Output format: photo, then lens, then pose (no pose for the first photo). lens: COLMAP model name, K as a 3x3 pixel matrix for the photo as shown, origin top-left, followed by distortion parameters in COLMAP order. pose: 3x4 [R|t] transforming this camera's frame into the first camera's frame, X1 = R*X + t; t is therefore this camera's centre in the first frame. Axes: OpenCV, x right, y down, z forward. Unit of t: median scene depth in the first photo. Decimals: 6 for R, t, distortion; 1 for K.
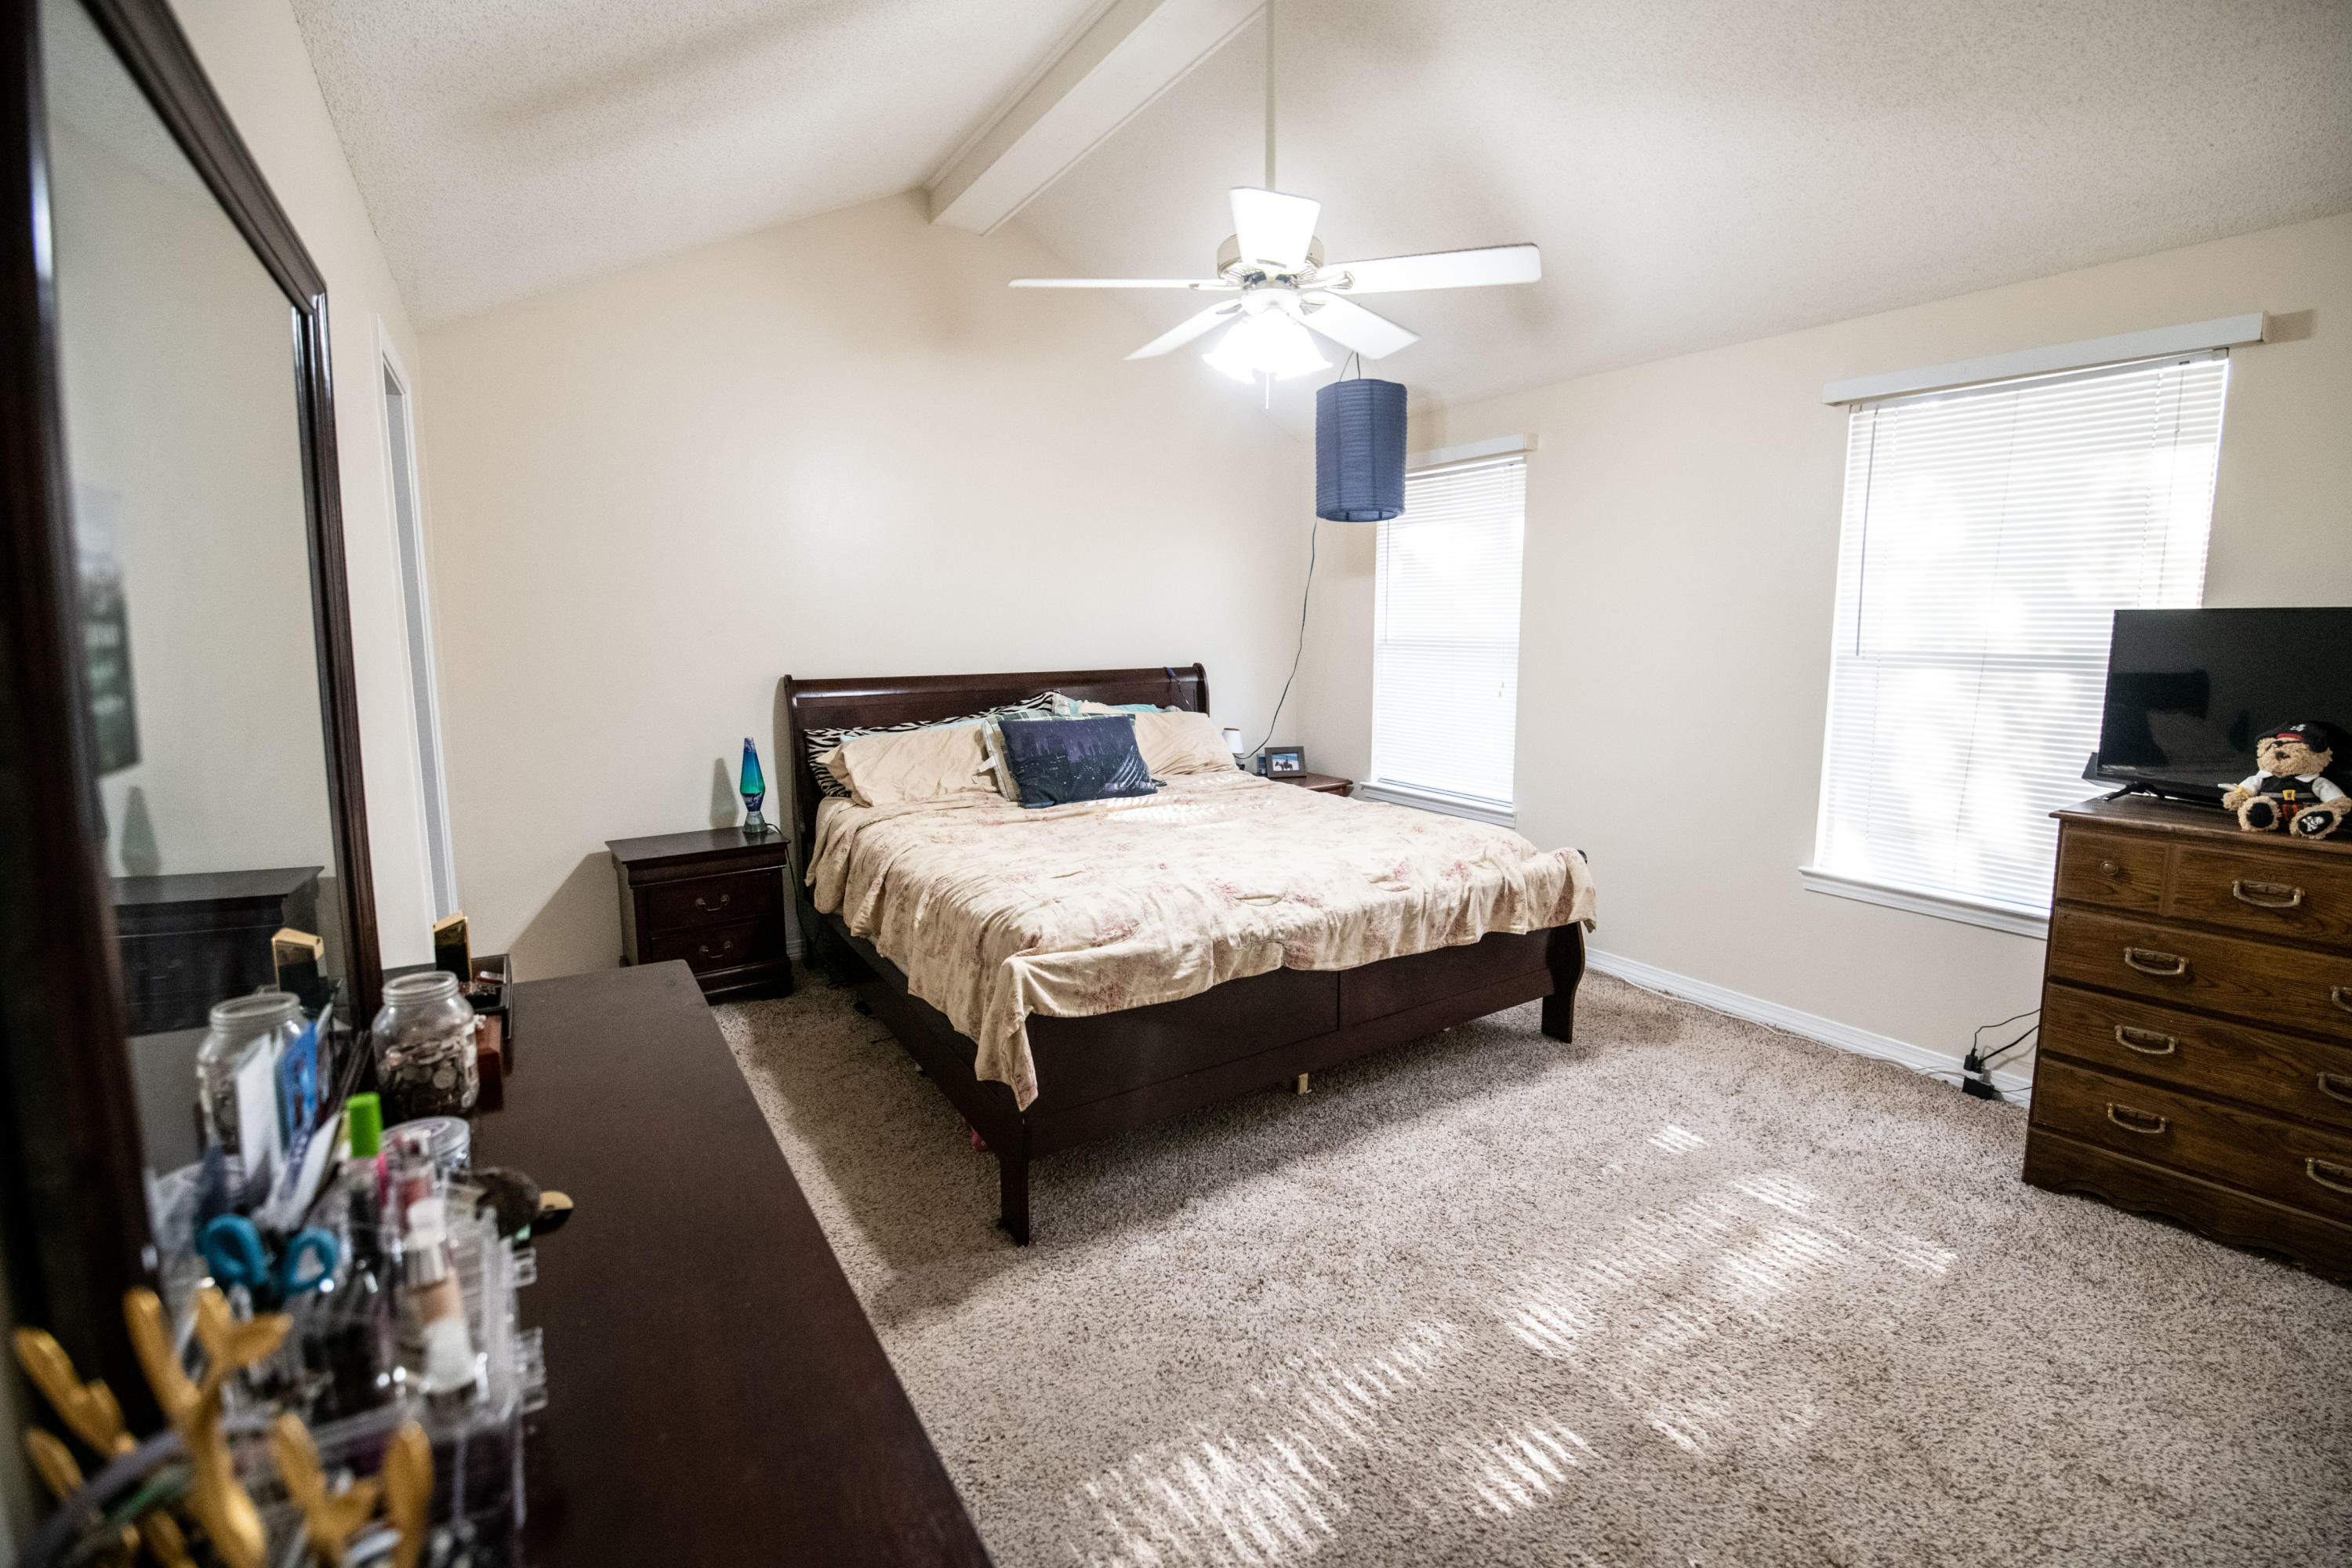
lens RADIAL K [[1057.6, 0, 1174.7], [0, 1057.6, 768.5], [0, 0, 1]] dist [-0.001585, -0.000244]
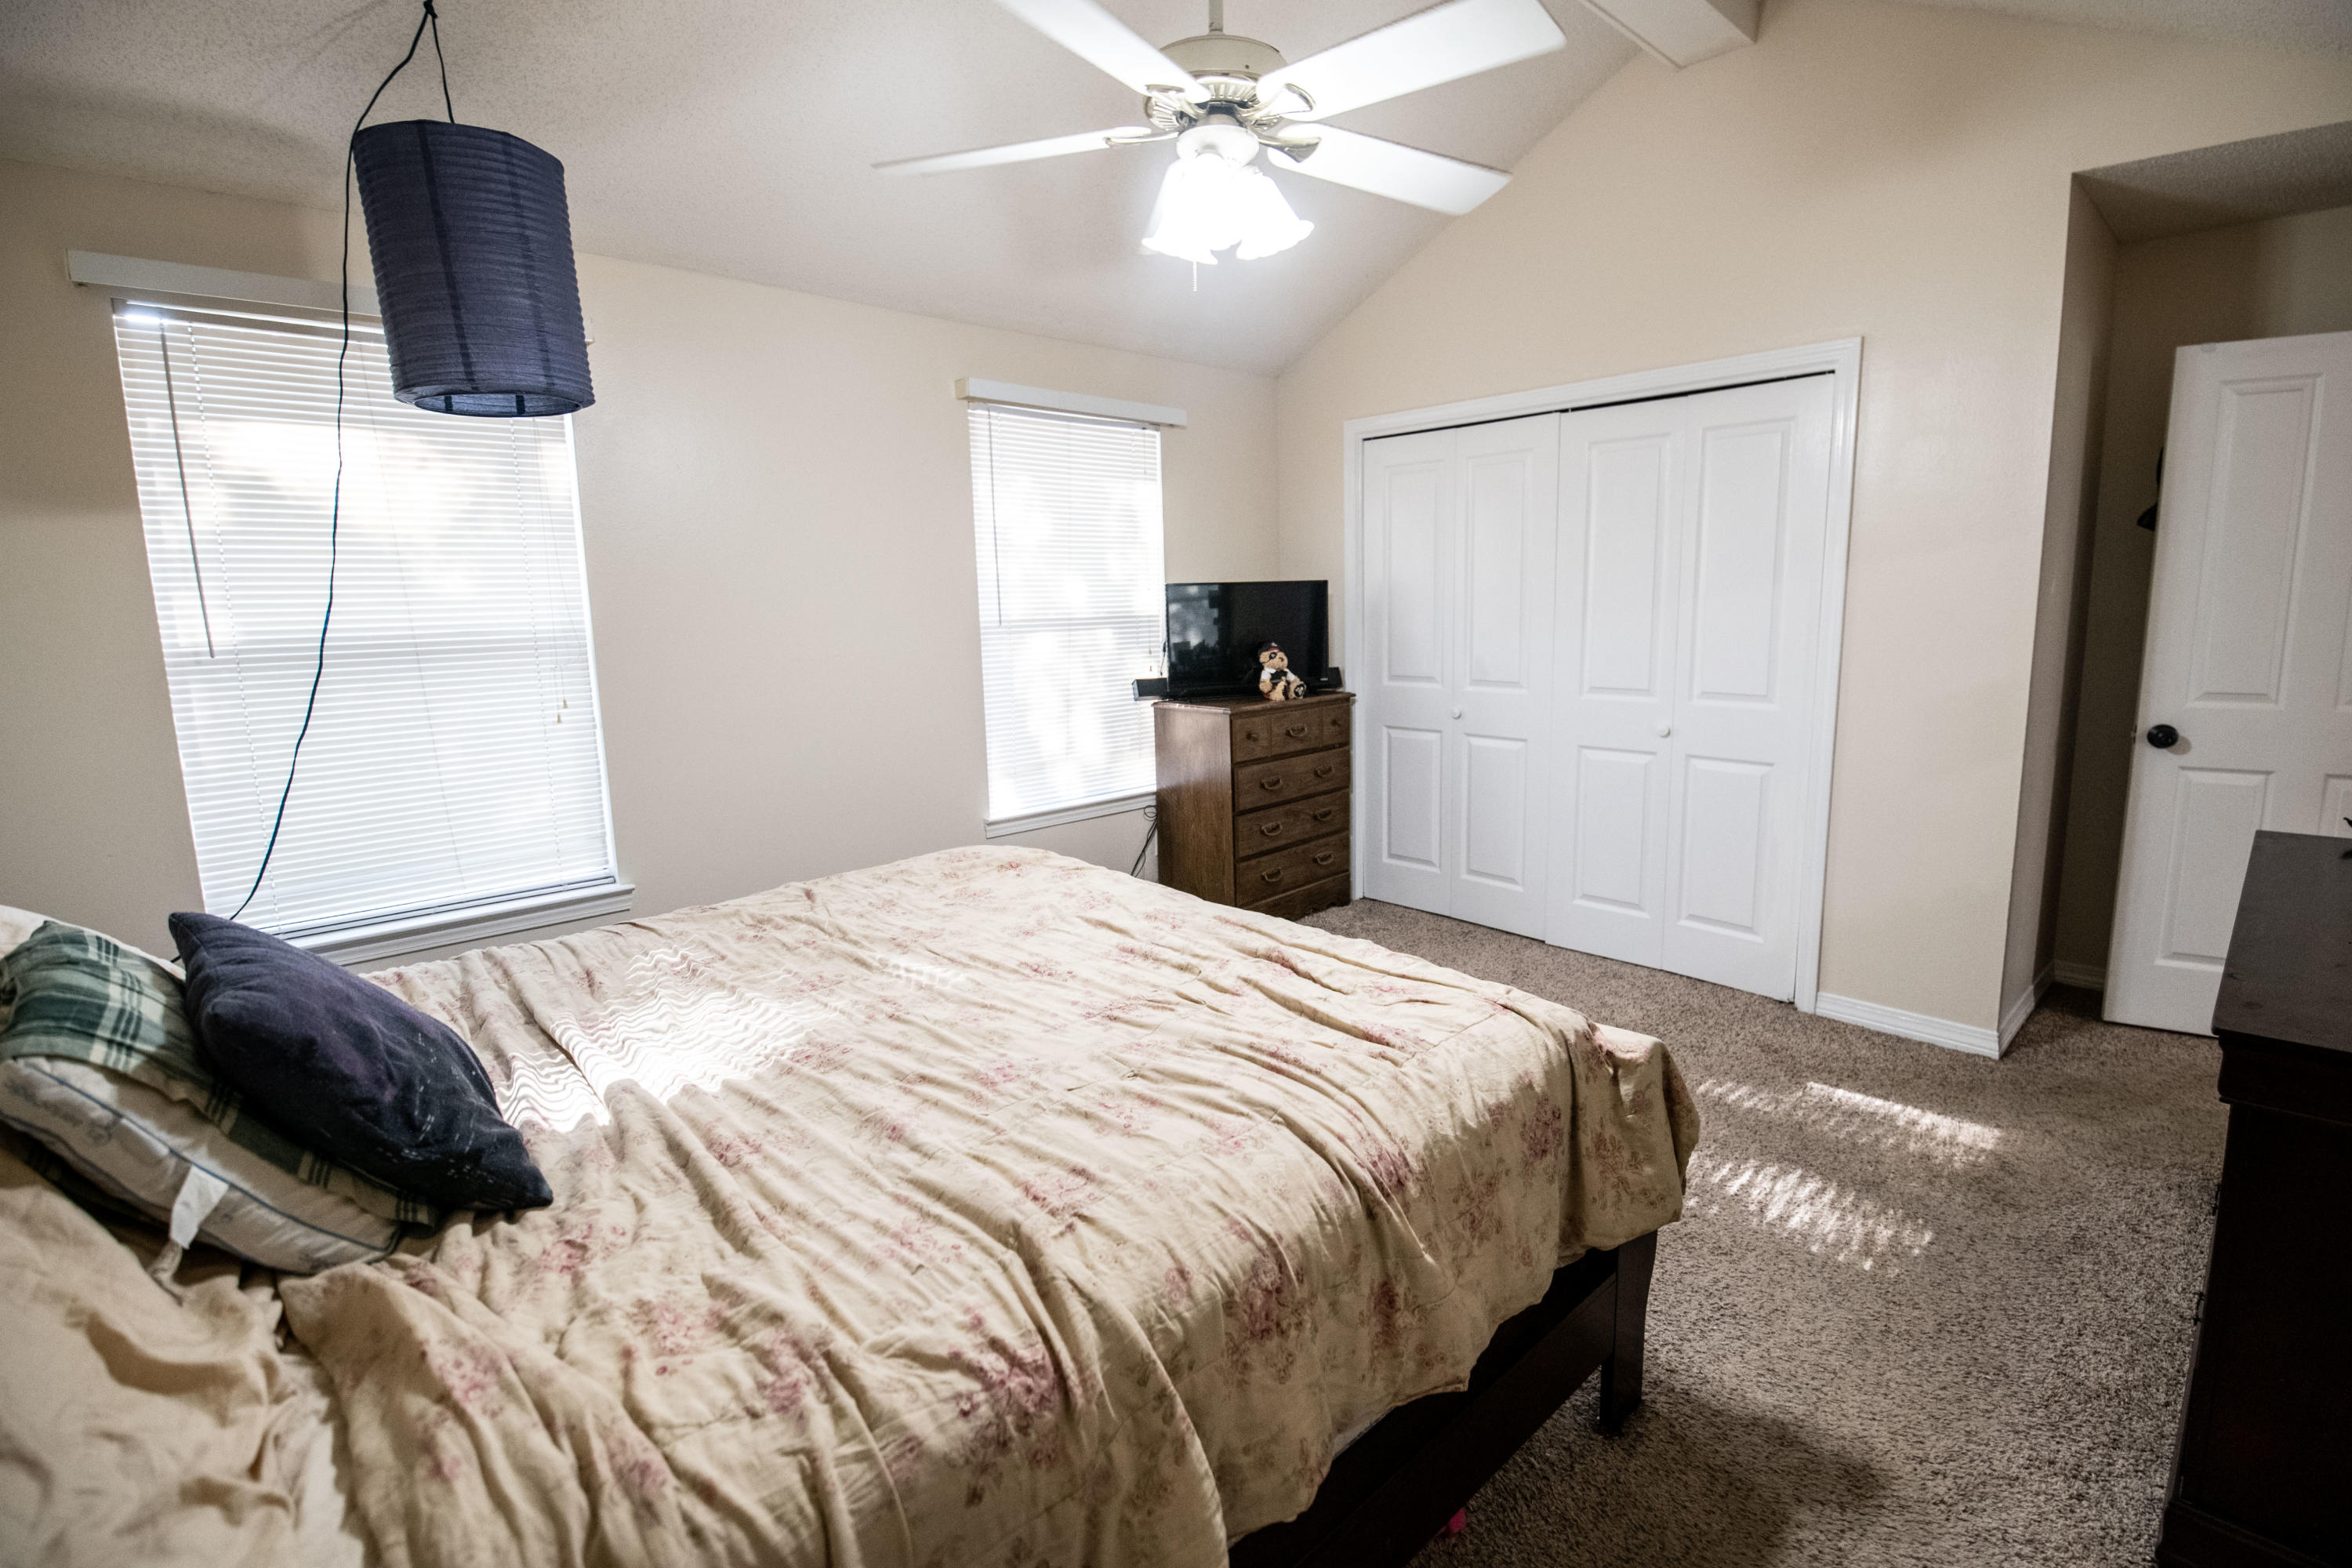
lens RADIAL K [[1057.6, 0, 1175.2], [0, 1057.6, 780.4], [0, 0, 1]] dist [-0.001585, -0.000244]
pose [[-0.187024, -0.158559, 0.969475, -0.569409], [0.162450, 0.968309, 0.189707, -0.139365], [-0.968830, 0.192971, -0.155339, 1.094473]]
